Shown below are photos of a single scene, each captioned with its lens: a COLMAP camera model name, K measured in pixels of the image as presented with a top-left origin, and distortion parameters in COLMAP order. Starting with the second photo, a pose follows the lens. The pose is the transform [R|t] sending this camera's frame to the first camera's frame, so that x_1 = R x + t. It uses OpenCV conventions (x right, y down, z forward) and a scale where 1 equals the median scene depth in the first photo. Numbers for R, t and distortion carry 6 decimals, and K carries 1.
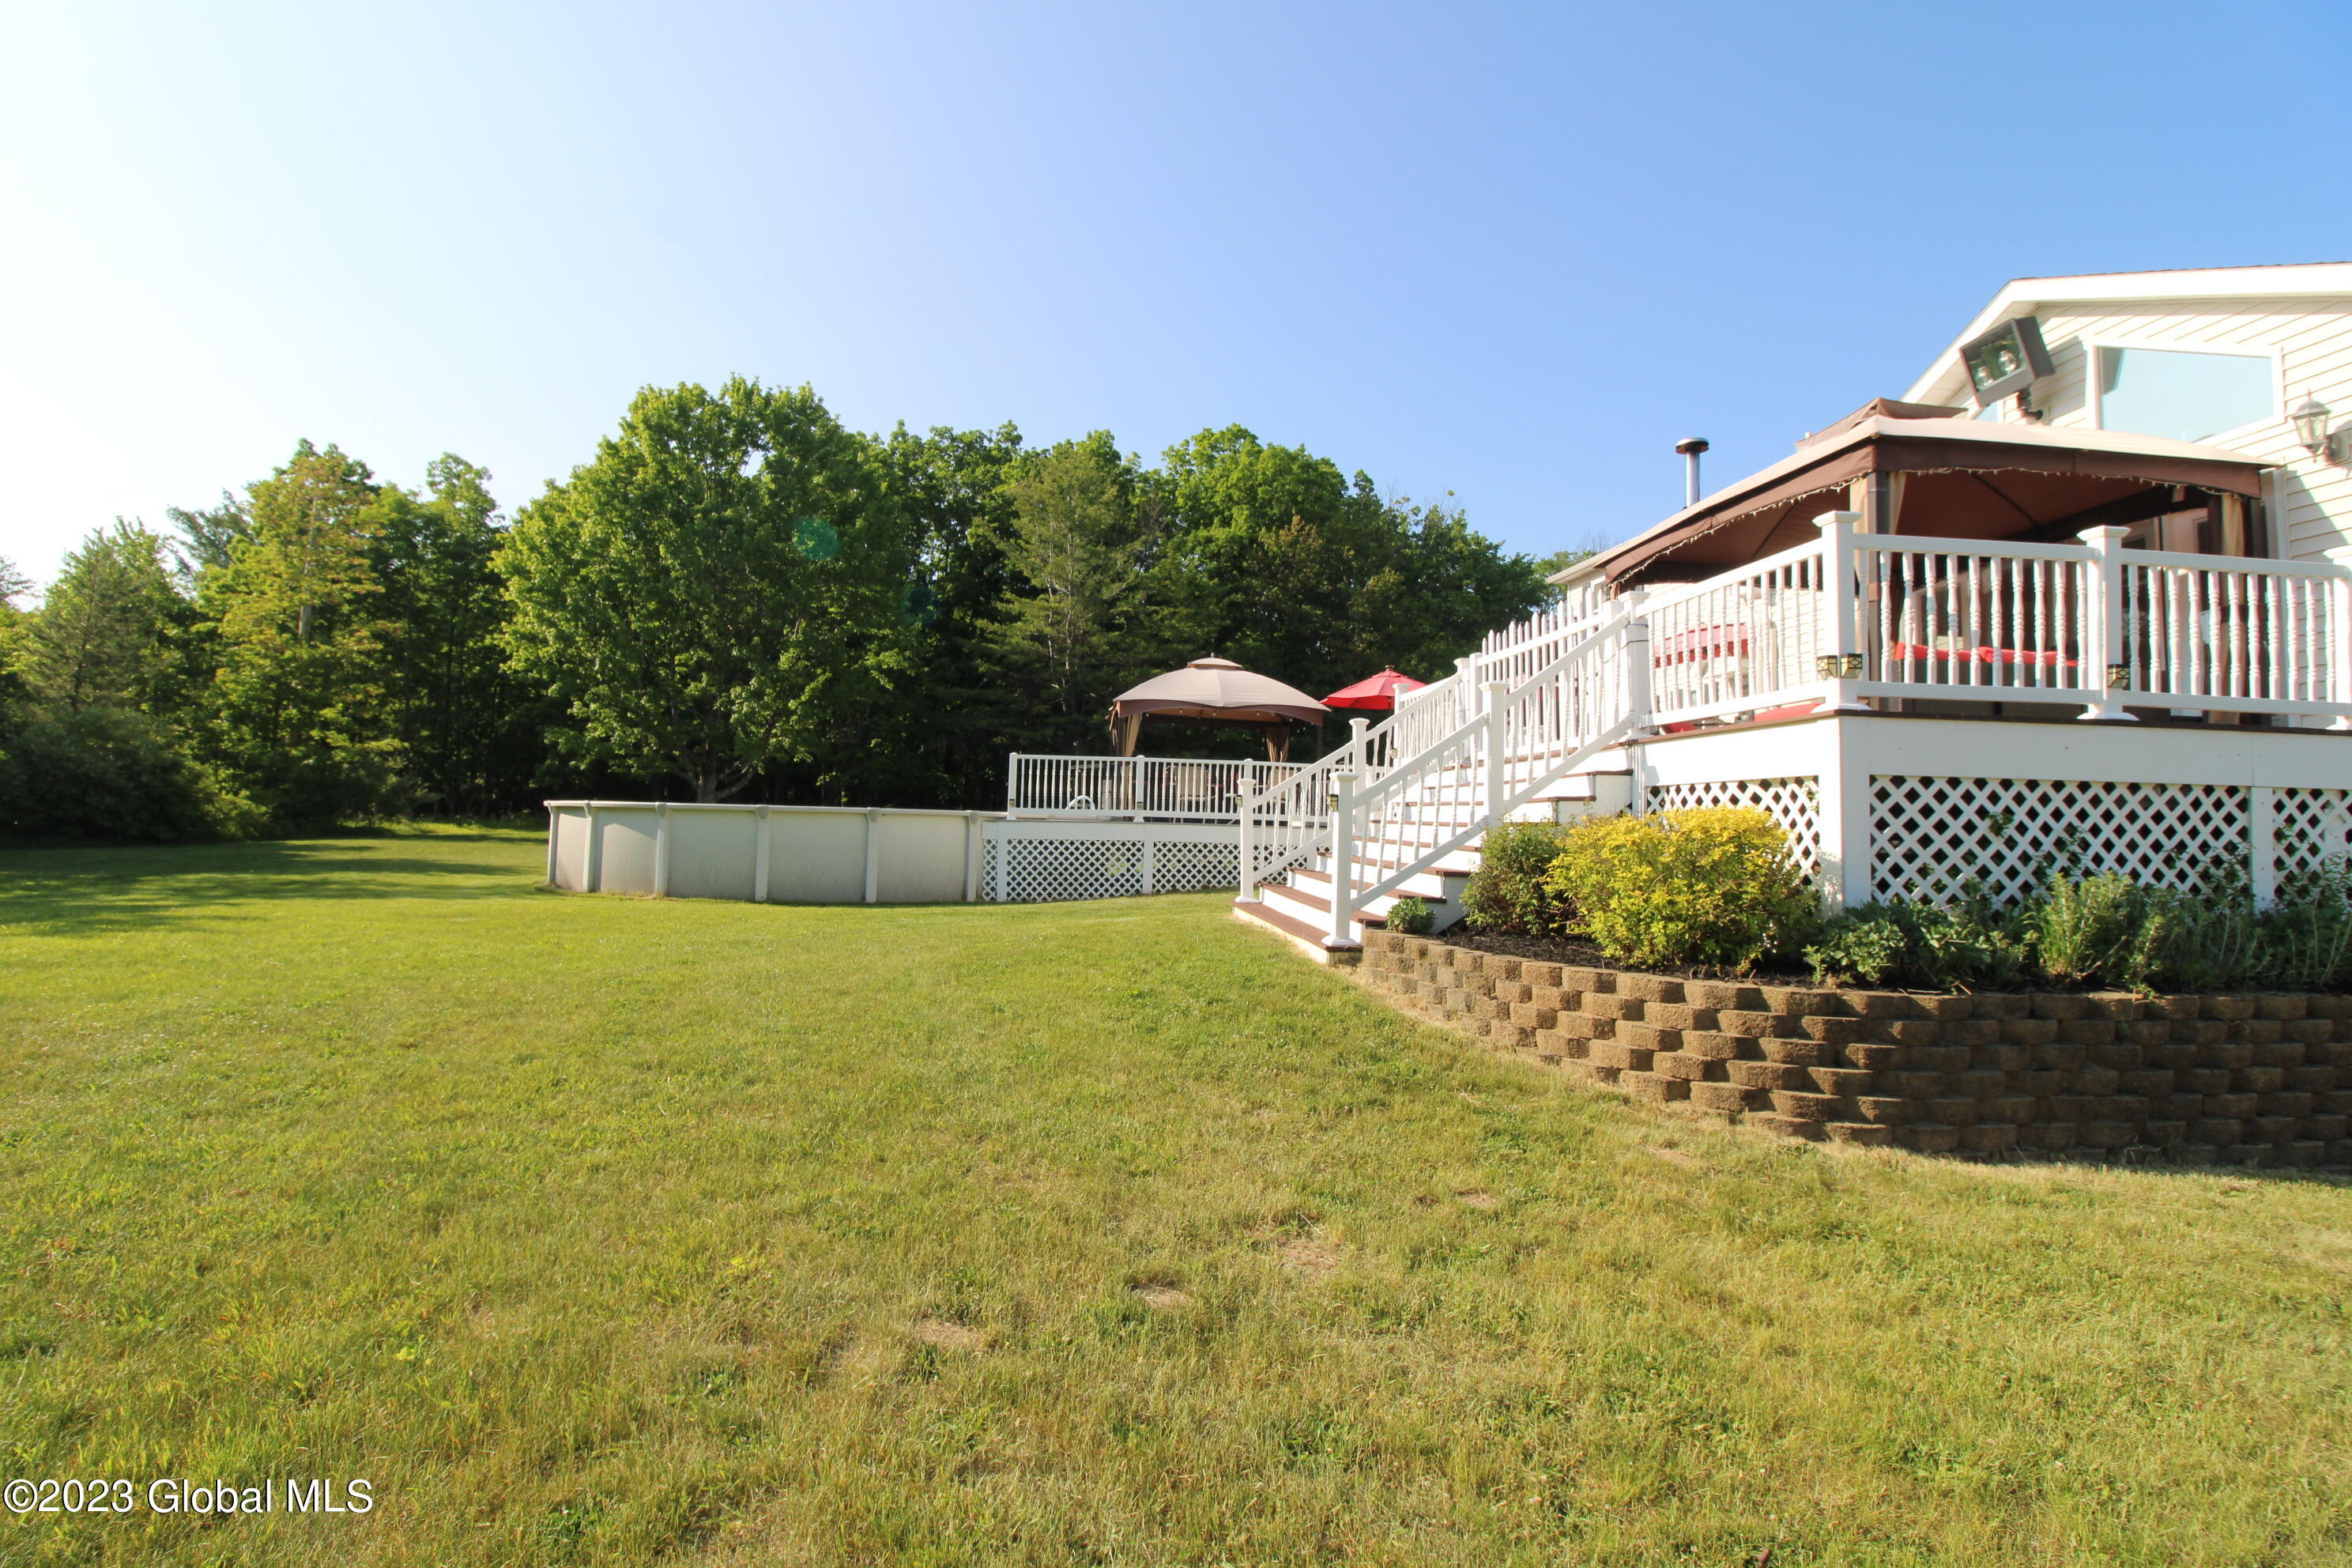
lens RADIAL K [[1085.9, 0, 1174.4], [0, 1085.9, 780.7], [0, 0, 1]] dist [-0.008624, -0.010641]
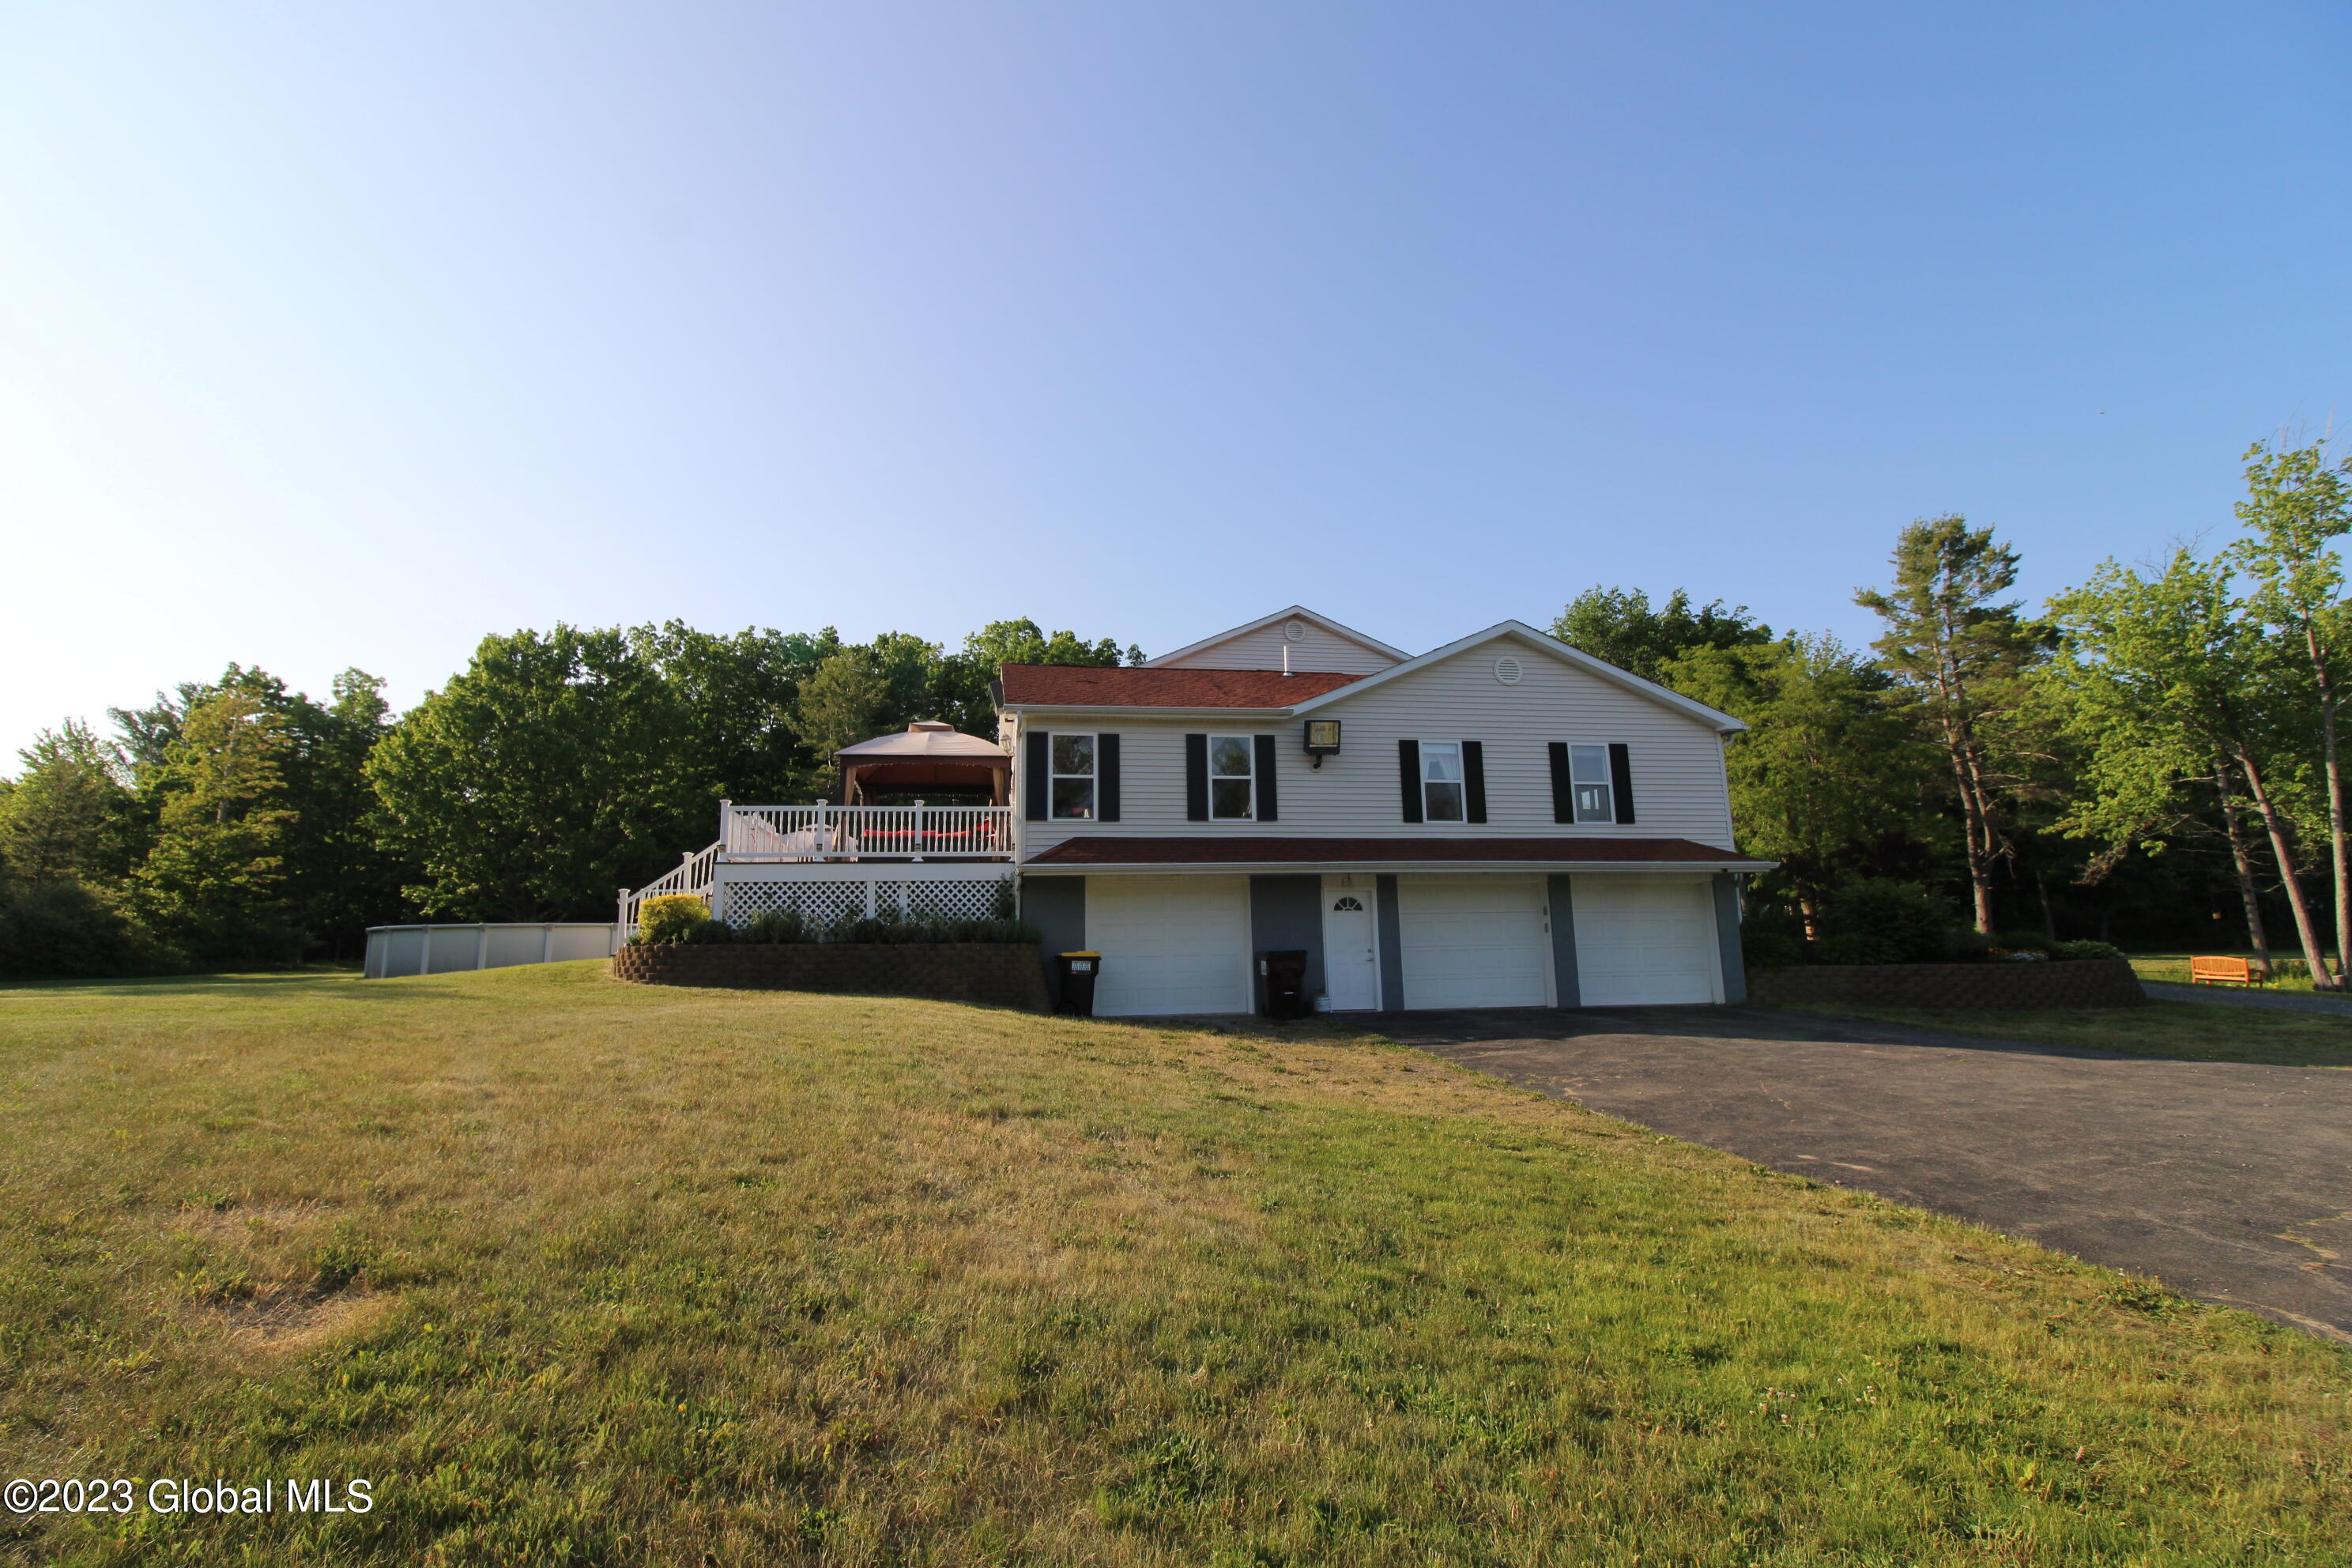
lens RADIAL K [[1085.9, 0, 1176.4], [0, 1085.9, 775.7], [0, 0, 1]] dist [-0.008624, -0.010641]
pose [[0.998092, -0.033804, 0.051669, 0.243152], [0.040161, 0.991037, -0.127412, 0.019747], [-0.046899, 0.129244, 0.990503, -0.302670]]
